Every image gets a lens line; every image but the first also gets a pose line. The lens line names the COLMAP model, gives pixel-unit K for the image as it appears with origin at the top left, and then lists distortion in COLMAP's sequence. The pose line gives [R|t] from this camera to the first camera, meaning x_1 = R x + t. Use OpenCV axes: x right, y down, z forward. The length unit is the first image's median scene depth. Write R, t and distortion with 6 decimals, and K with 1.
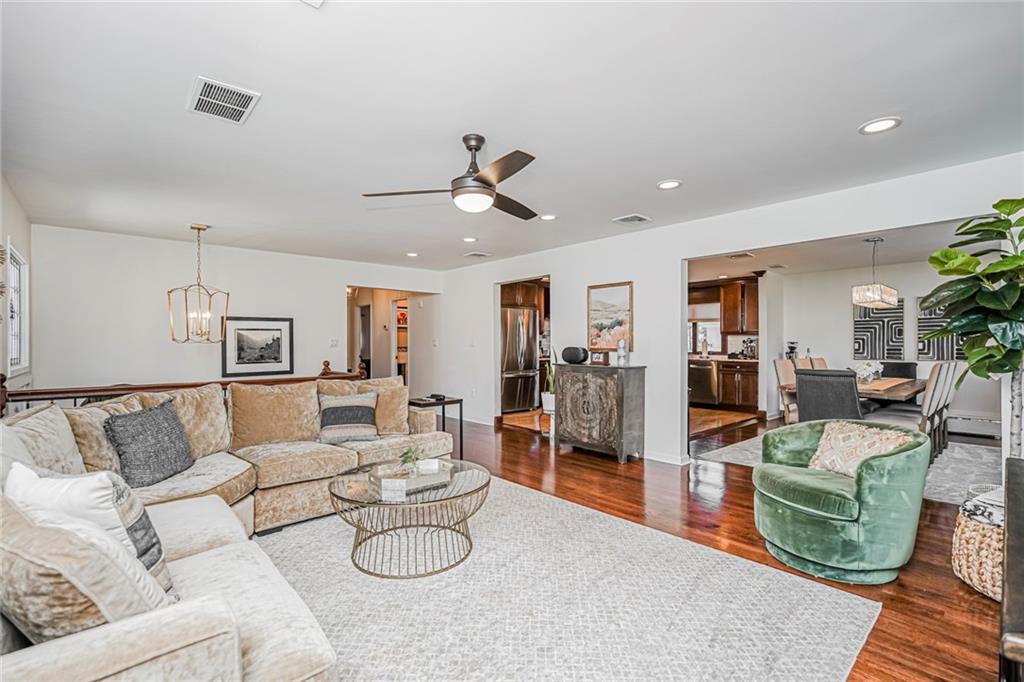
lens RADIAL K [[470.8, 0, 513.5], [0, 470.8, 344.2], [0, 0, 1]] dist [-0.016790, 0.007924]
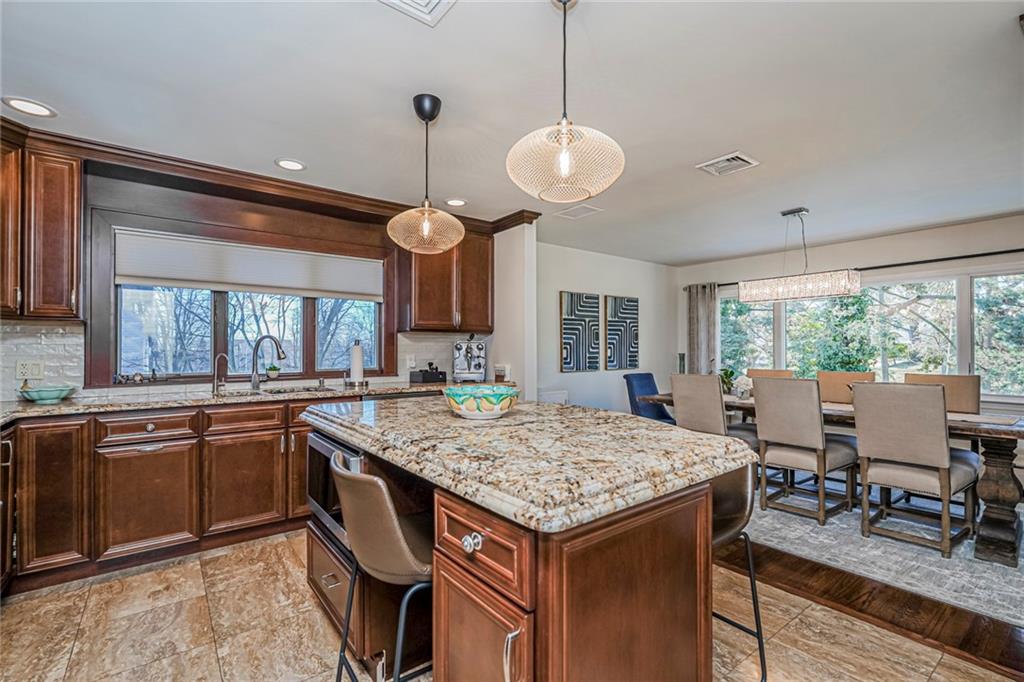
lens RADIAL K [[463.8, 0, 513.0], [0, 463.8, 343.5], [0, 0, 1]] dist [-0.018527, 0.012117]
pose [[0.077304, 0.009065, 0.996966, 0.009538], [-0.000351, 0.999959, -0.009065, -0.004382], [-0.997007, 0.000351, 0.077304, 1.035333]]
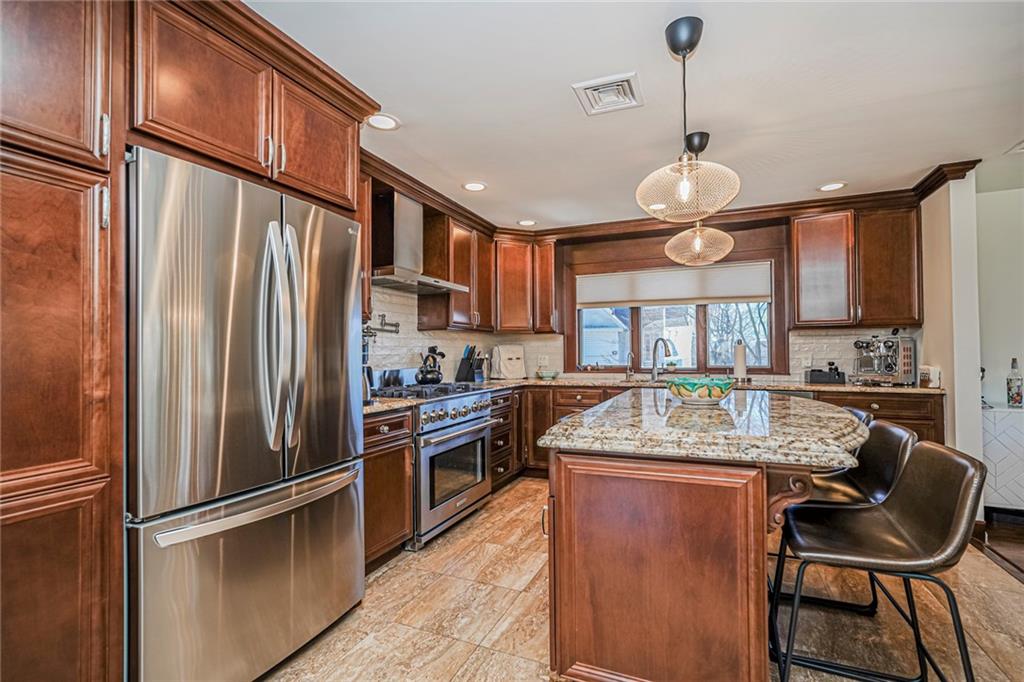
lens RADIAL K [[470.8, 0, 513.5], [0, 470.8, 344.2], [0, 0, 1]] dist [-0.016790, 0.007924]
pose [[0.908053, 0.000319, 0.418855, 0.024669], [0.006107, 0.999883, -0.013999, -0.001292], [-0.418811, 0.015270, 0.907945, 0.848117]]
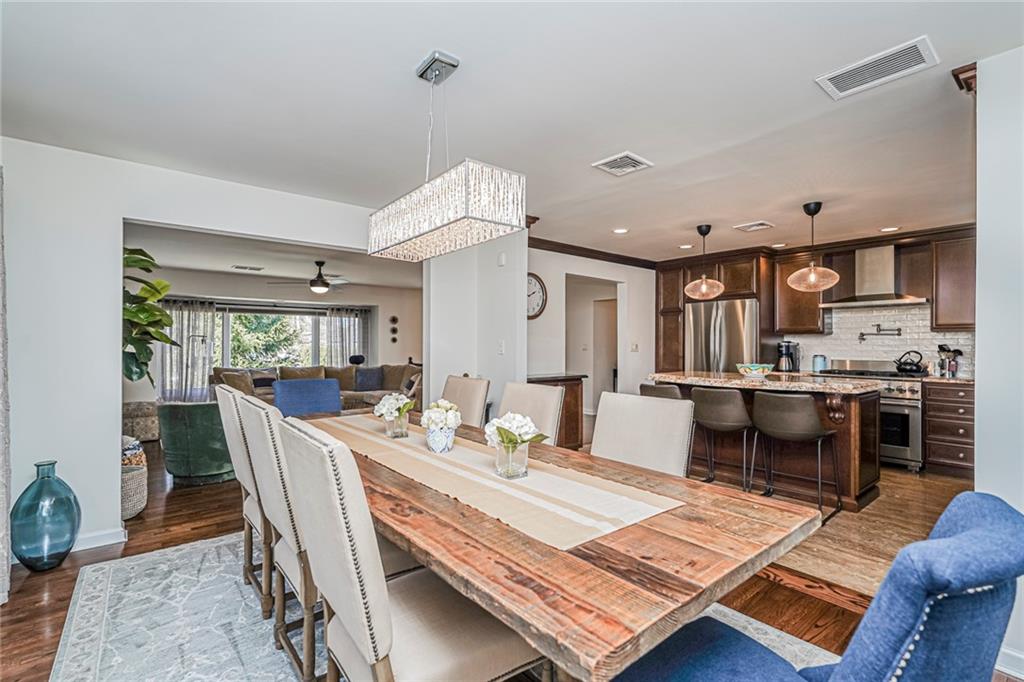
lens RADIAL K [[463.8, 0, 513.0], [0, 463.8, 343.5], [0, 0, 1]] dist [-0.018527, 0.012117]
pose [[-0.056169, -0.005199, -0.998408, 0.841890], [-0.000894, 0.999986, -0.005157, -0.004709], [0.998421, 0.000603, -0.056173, 0.806102]]
